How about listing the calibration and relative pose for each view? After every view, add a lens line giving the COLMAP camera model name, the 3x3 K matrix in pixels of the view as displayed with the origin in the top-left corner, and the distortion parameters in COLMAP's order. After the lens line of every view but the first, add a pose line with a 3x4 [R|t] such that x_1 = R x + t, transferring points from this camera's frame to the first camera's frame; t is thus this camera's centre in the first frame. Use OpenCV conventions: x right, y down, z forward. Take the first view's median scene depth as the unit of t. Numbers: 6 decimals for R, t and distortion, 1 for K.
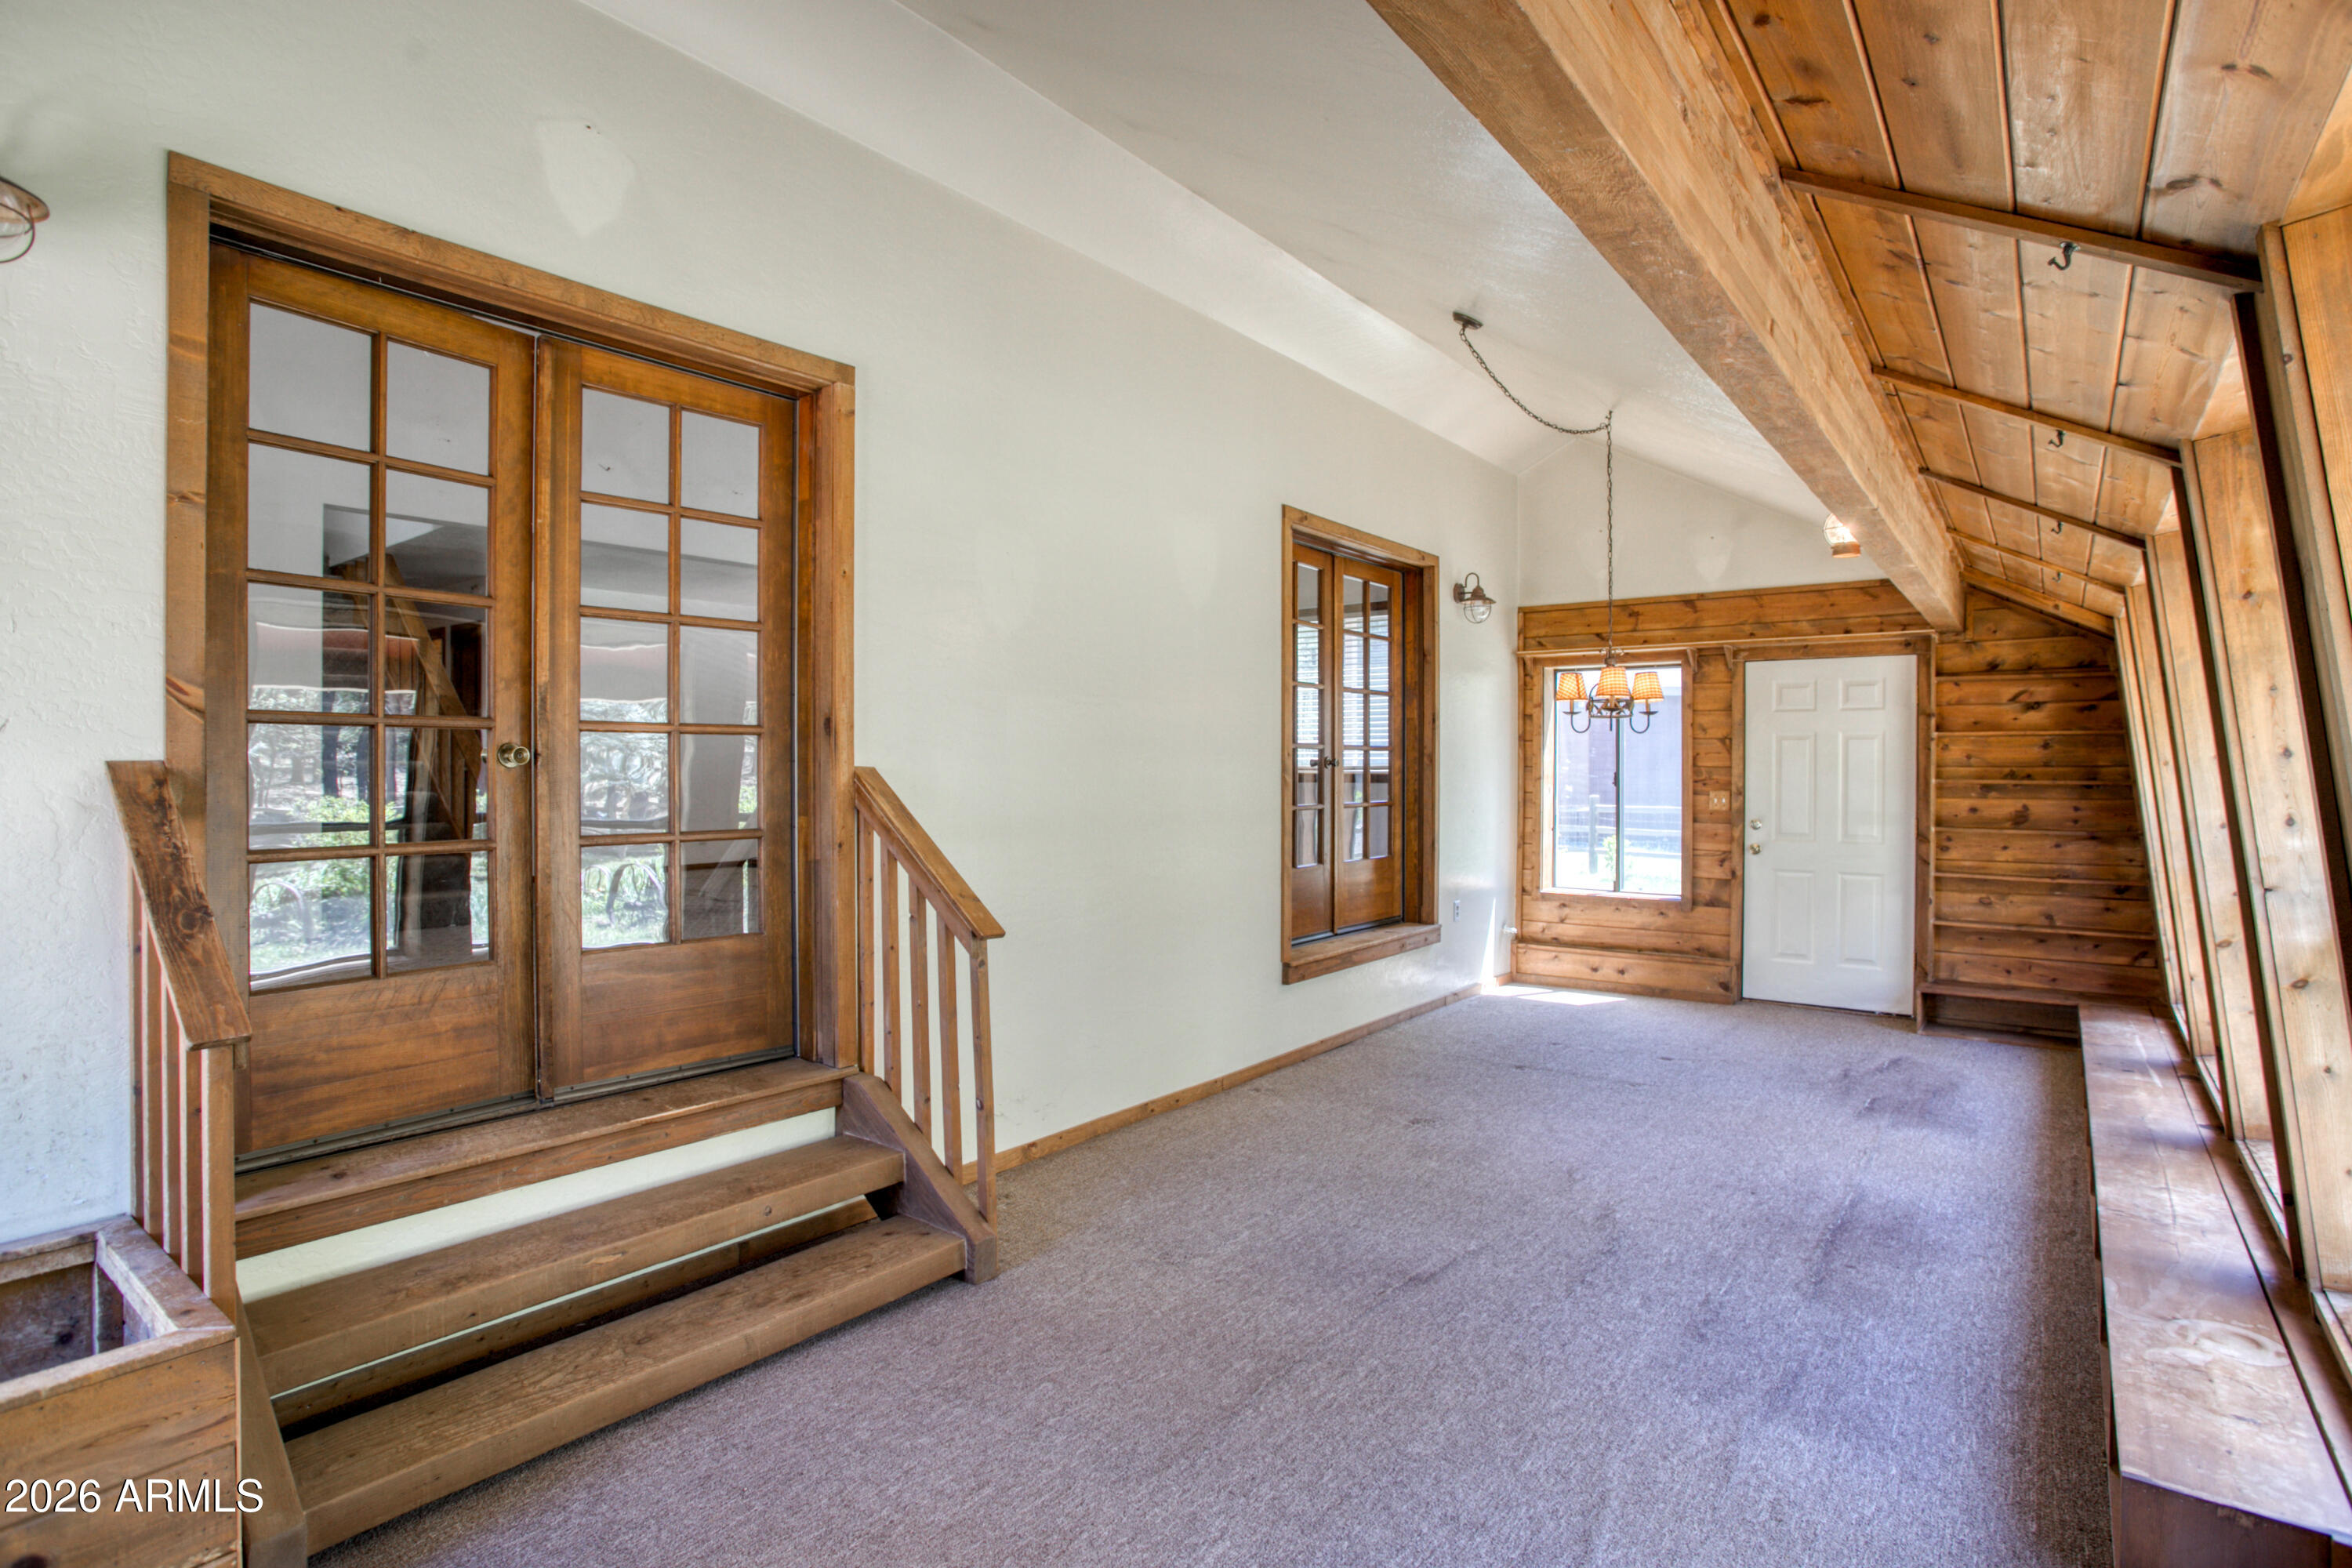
lens RADIAL K [[1145.5, 0, 1168.4], [0, 1145.5, 782.1], [0, 0, 1]] dist [-0.069983, 0.026016]
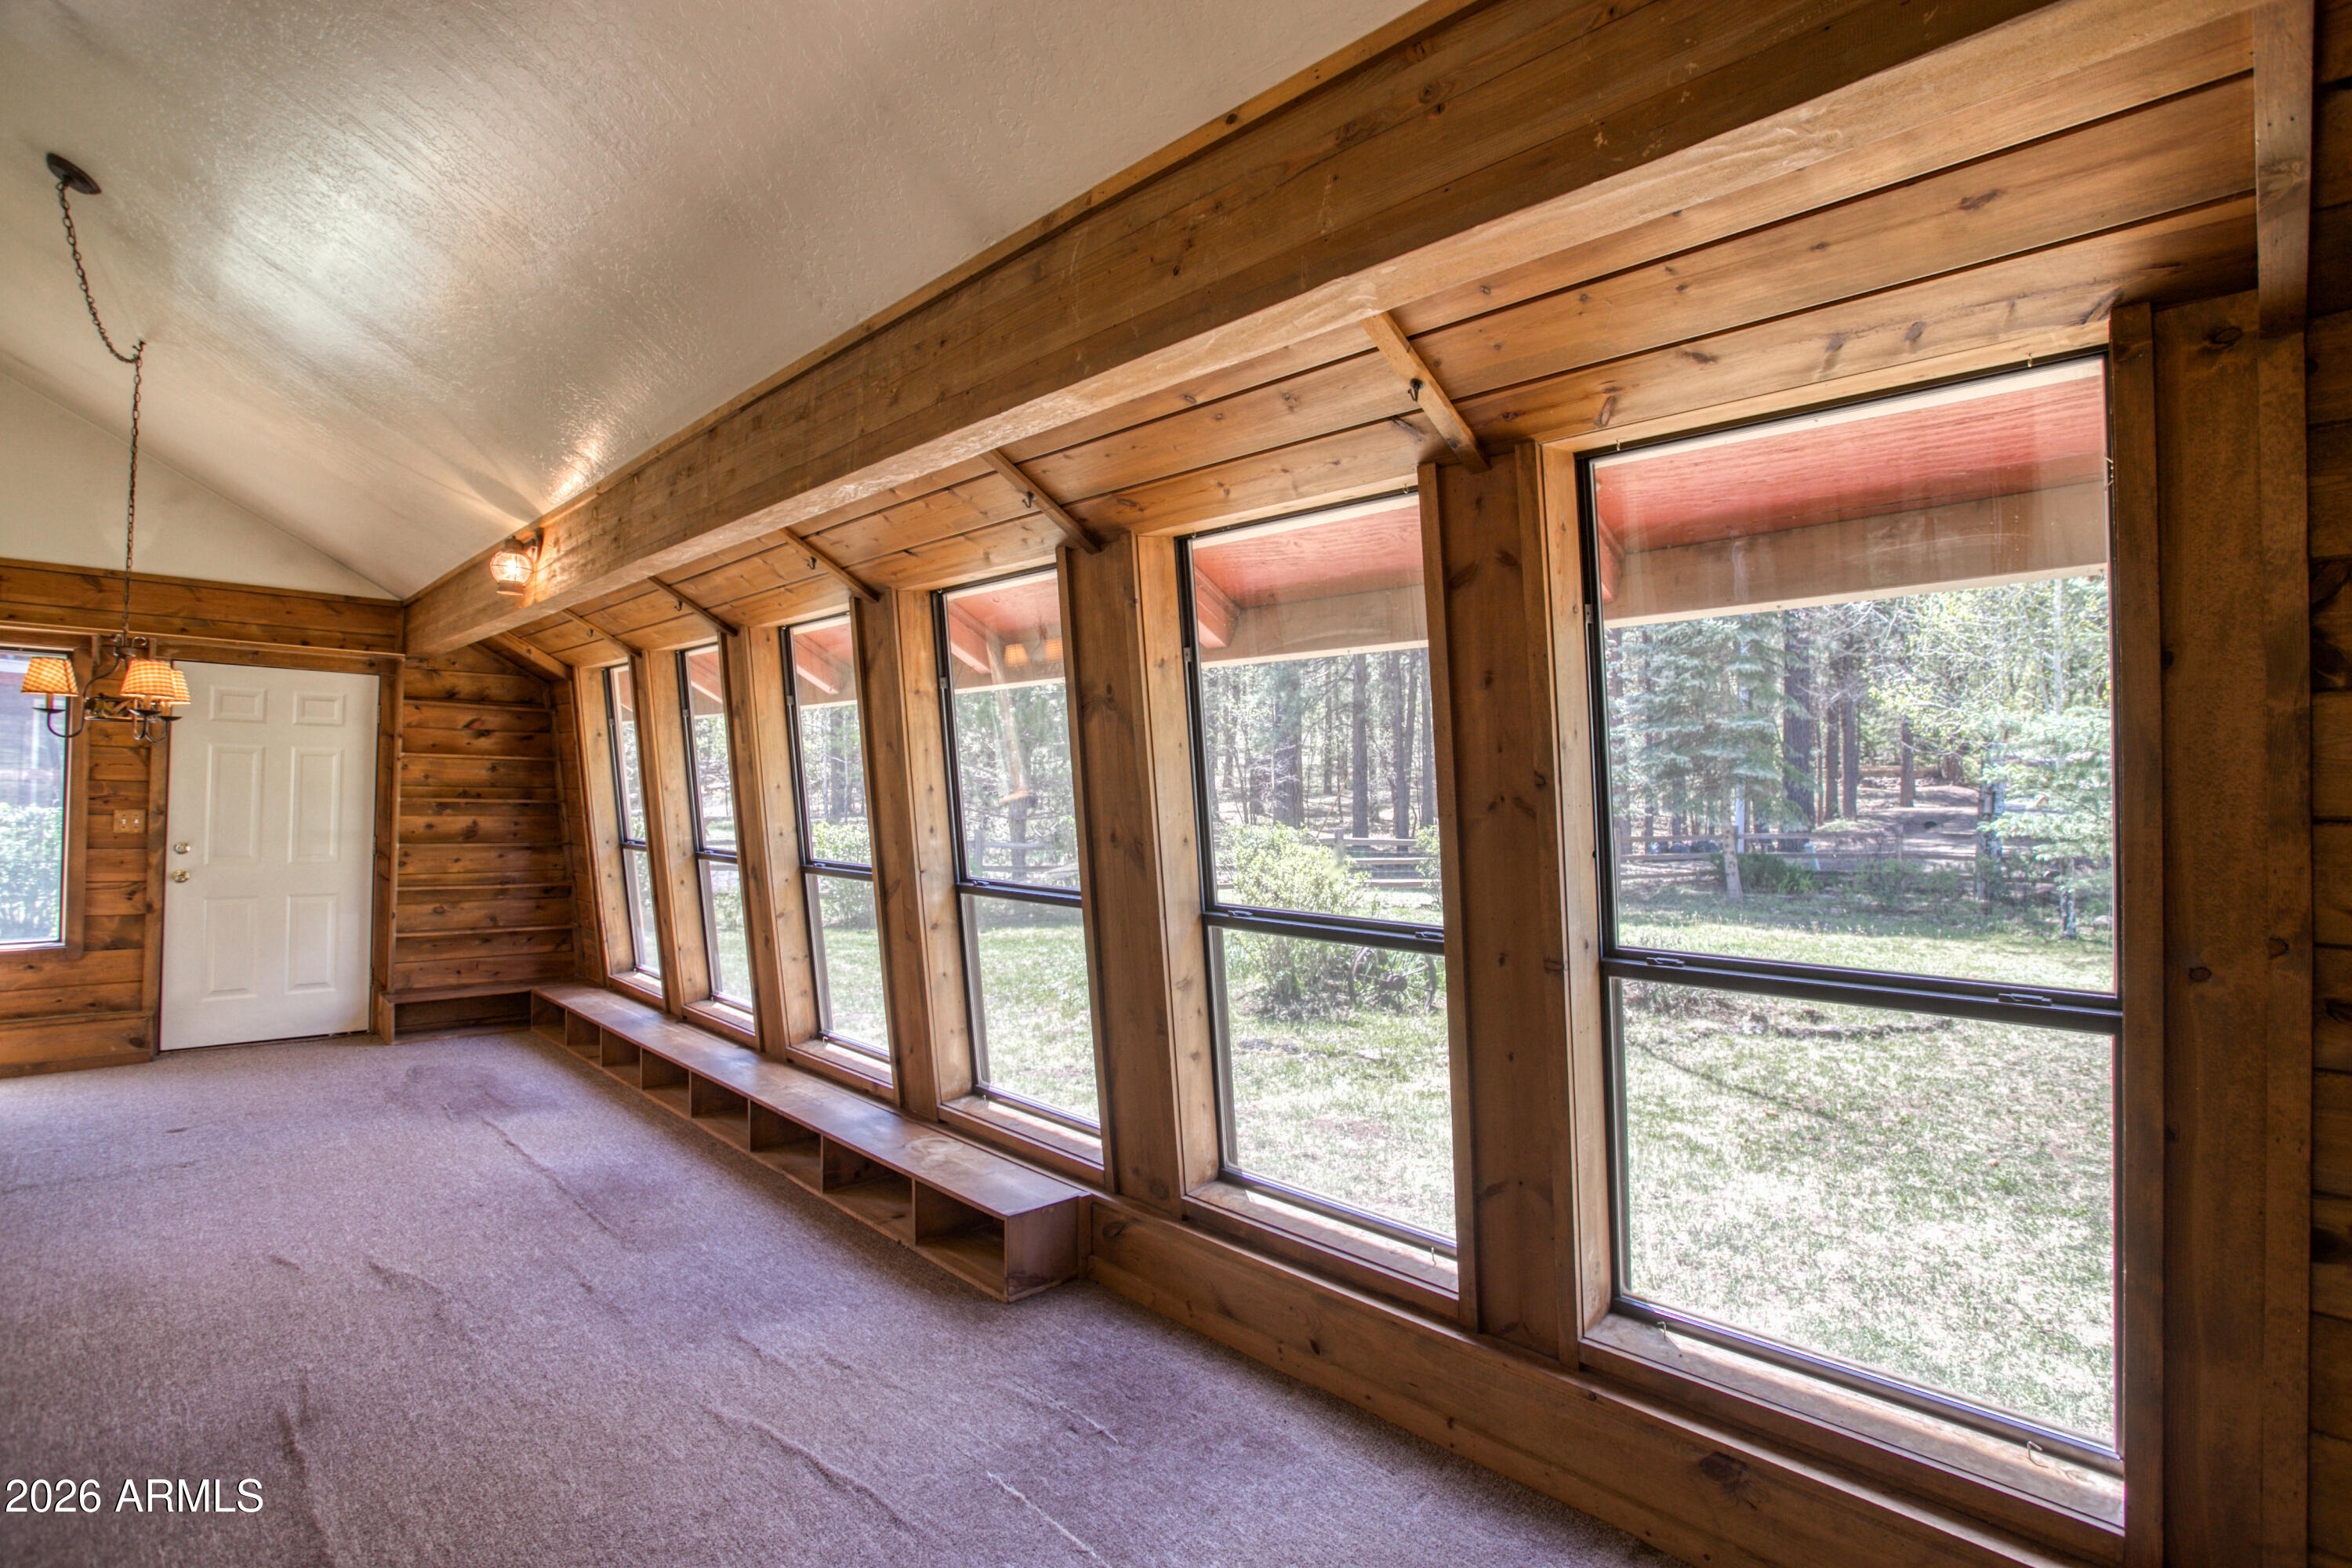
lens RADIAL K [[1145.5, 0, 1164.9], [0, 1145.5, 792.3], [0, 0, 1]] dist [-0.069983, 0.026016]
pose [[0.155713, 0.006528, 0.987781, -0.229435], [-0.004899, 0.999971, -0.005836, -0.004927], [-0.987790, -0.003931, 0.155740, 0.131572]]
